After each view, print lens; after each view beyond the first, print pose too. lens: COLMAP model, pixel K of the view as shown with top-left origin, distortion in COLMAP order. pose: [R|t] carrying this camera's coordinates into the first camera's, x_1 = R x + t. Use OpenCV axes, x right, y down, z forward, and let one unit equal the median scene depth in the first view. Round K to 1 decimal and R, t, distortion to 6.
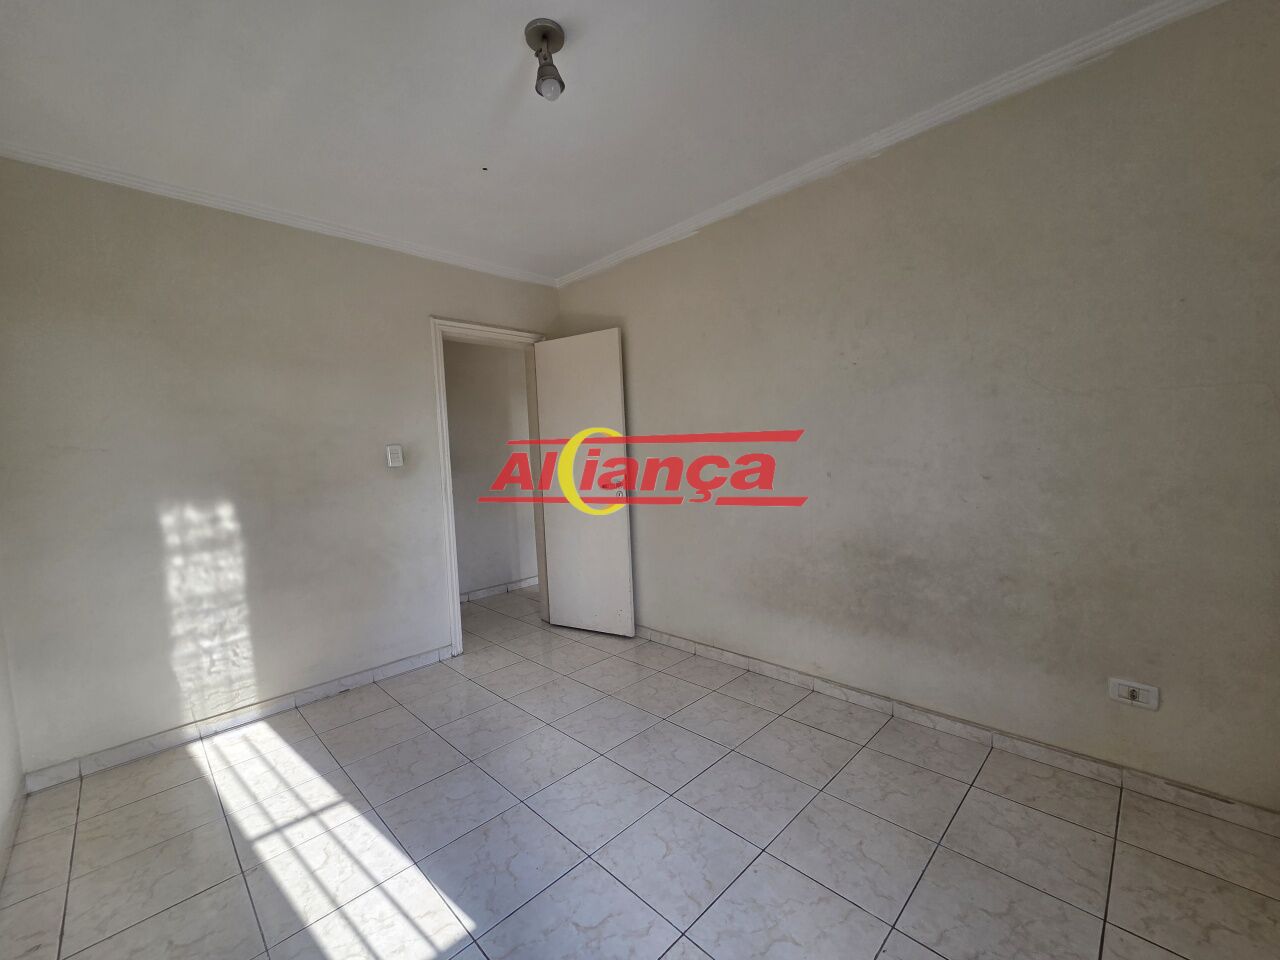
lens RADIAL K [[524.1, 0, 636.4], [0, 524.1, 483.4], [0, 0, 1]] dist [0.003578, -0.000872]
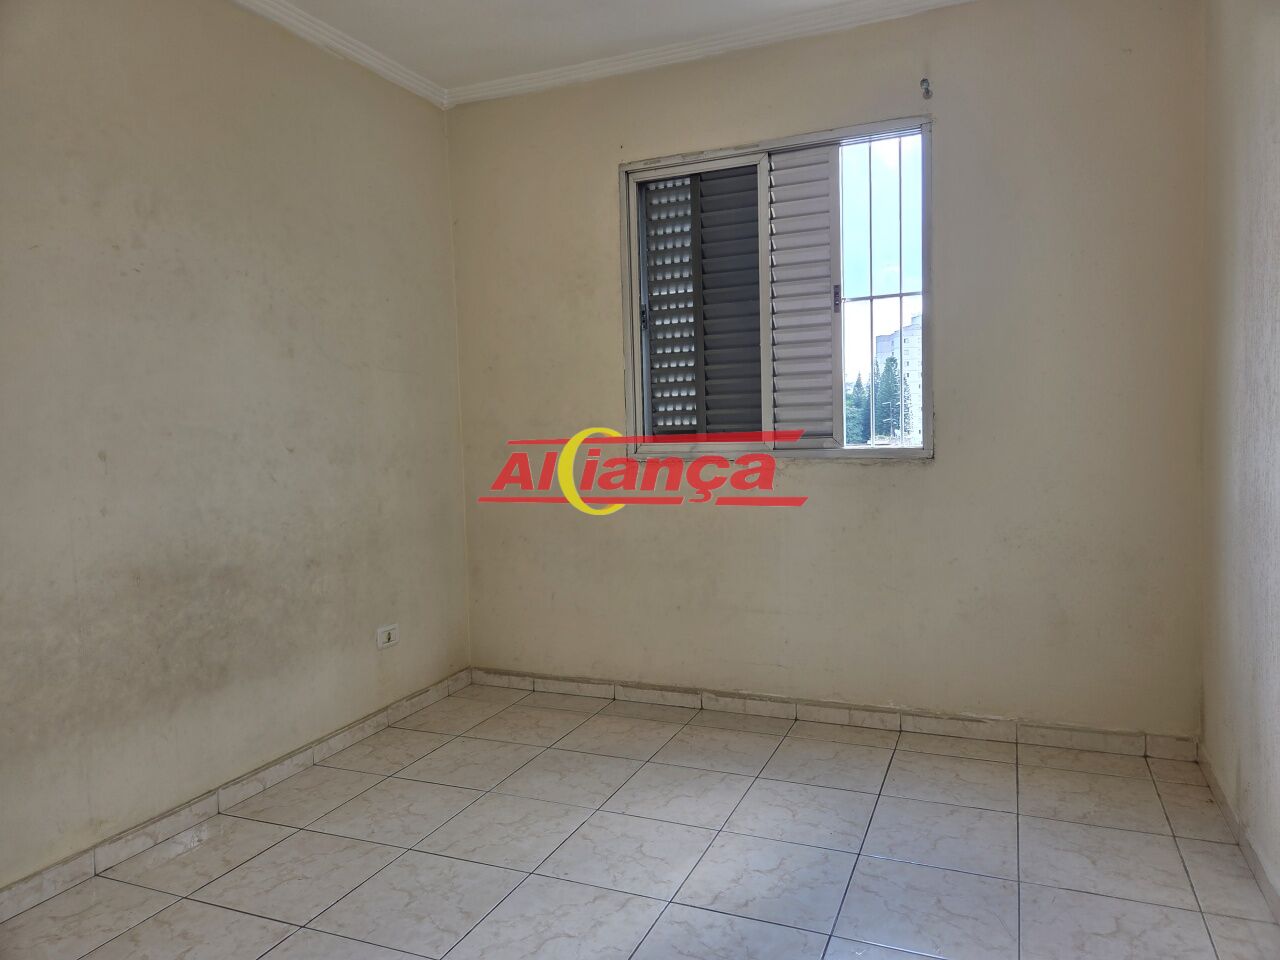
lens RADIAL K [[855.5, 0, 646.8], [0, 855.5, 471.6], [0, 0, 1]] dist [0.066521, -0.061391]
pose [[-0.381442, 0.002142, 0.924390, -0.786192], [0.103699, 0.993784, 0.040488, 0.024339], [-0.918558, 0.111302, -0.379293, 0.922797]]
